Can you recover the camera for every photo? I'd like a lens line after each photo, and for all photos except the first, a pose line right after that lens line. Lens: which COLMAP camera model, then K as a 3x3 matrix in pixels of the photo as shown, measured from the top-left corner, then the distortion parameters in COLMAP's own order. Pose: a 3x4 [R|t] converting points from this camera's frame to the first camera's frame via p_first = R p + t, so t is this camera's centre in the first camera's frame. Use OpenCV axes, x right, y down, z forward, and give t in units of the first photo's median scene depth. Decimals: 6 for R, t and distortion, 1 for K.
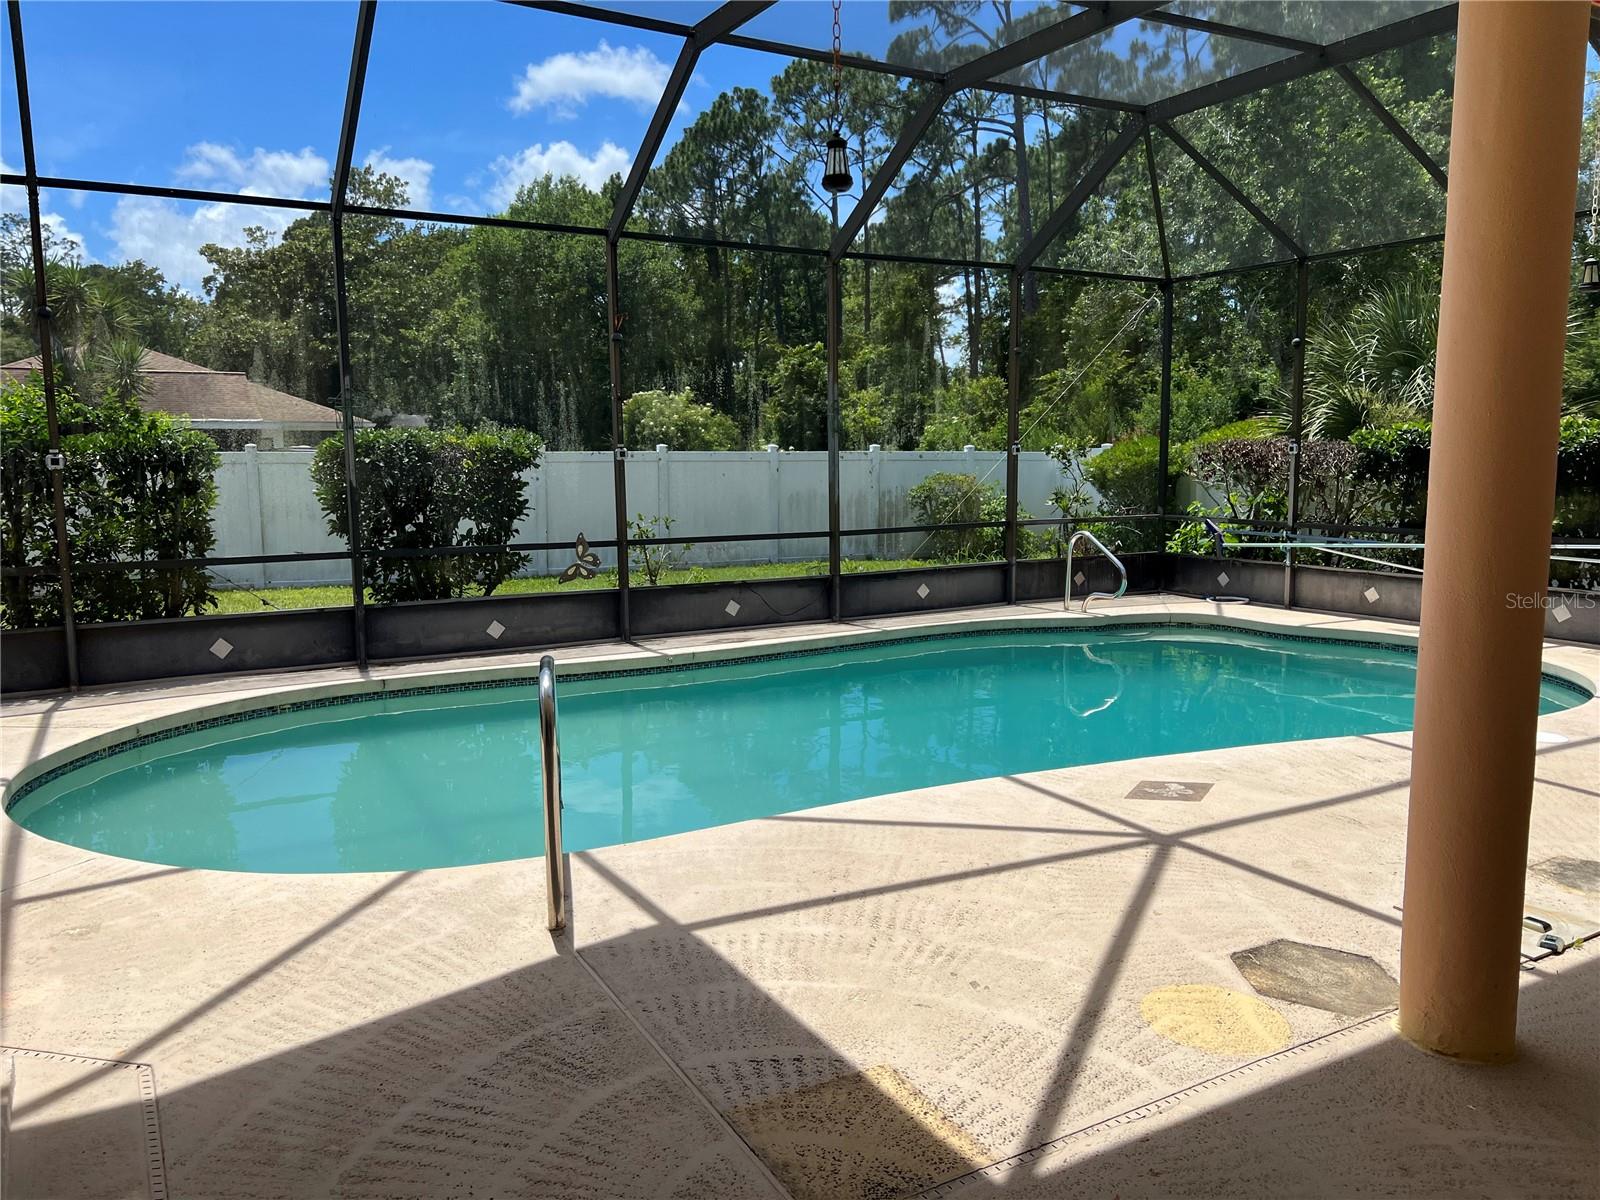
lens RADIAL K [[1176.1, 0, 800.0], [0, 1176.1, 600.0], [0, 0, 1]] dist [0.079534, -0.111367]
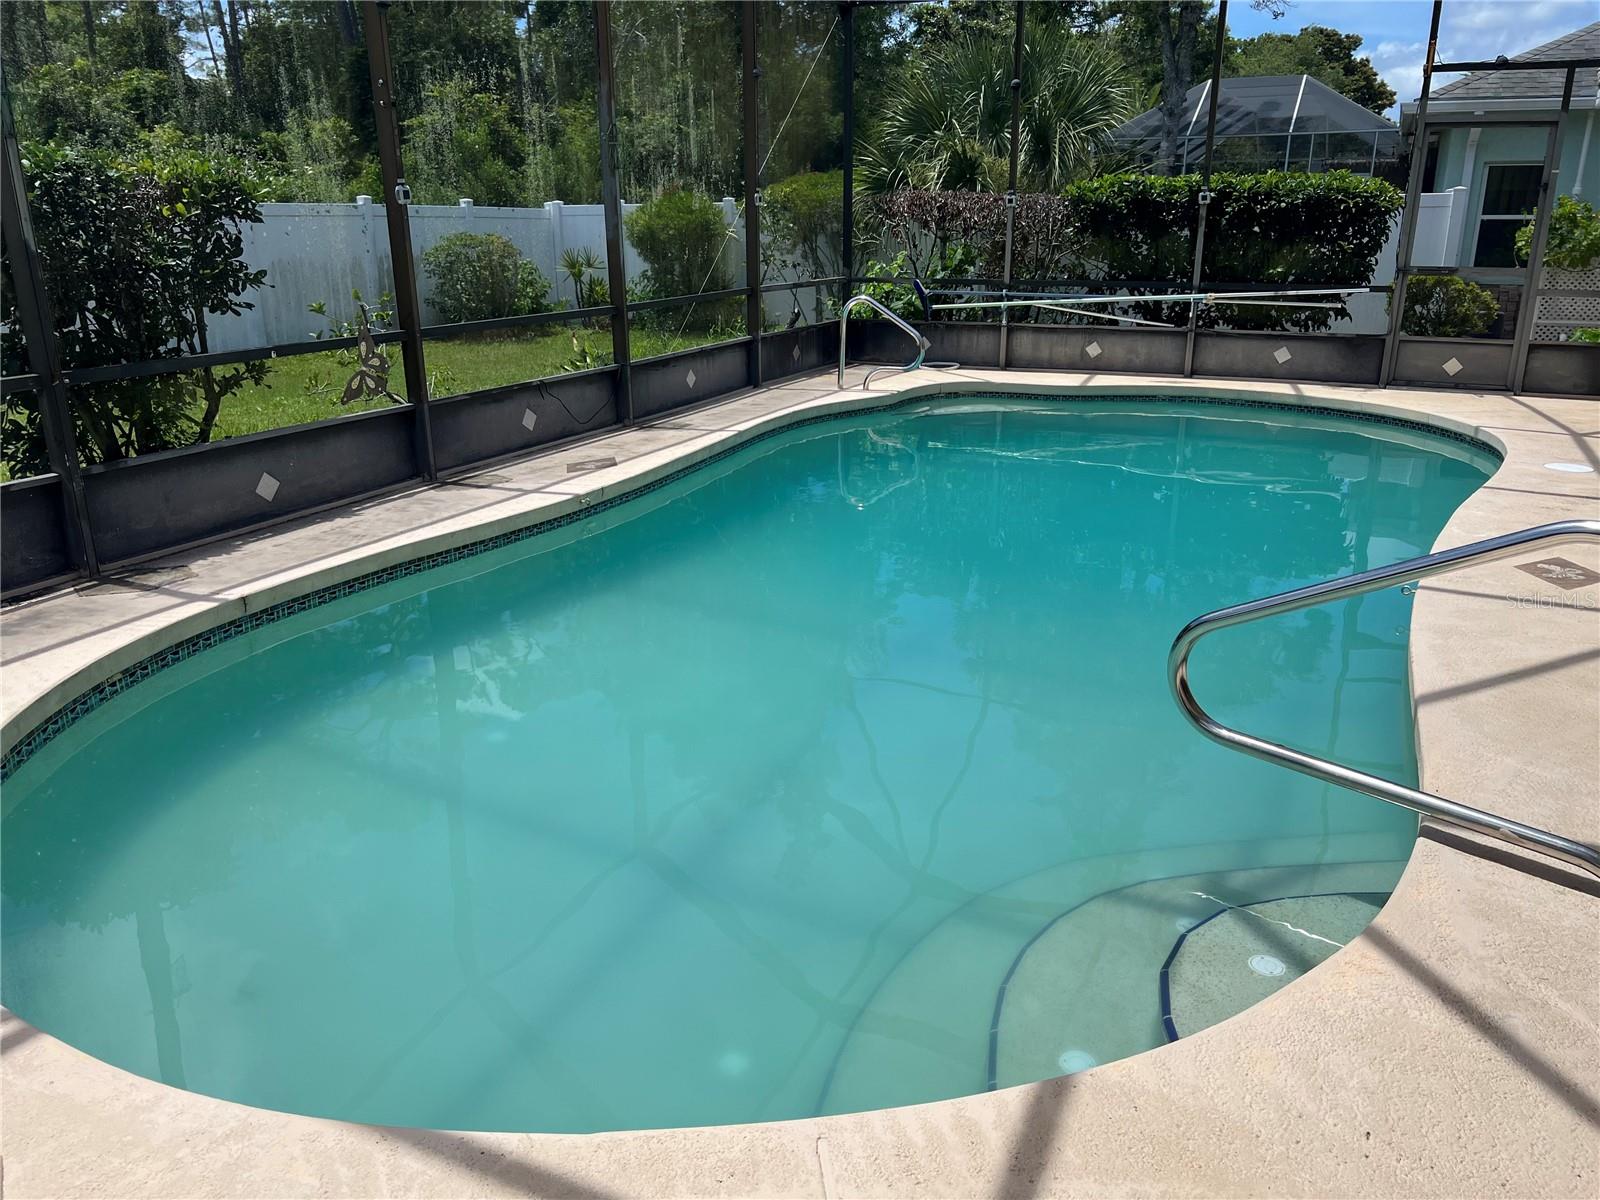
lens RADIAL K [[1176.1, 0, 800.0], [0, 1176.1, 600.0], [0, 0, 1]] dist [0.079534, -0.111367]
pose [[0.825744, -0.172796, 0.536925, -0.364310], [0.068886, 0.975687, 0.208060, -0.027392], [-0.559823, -0.134818, 0.817571, 0.312198]]
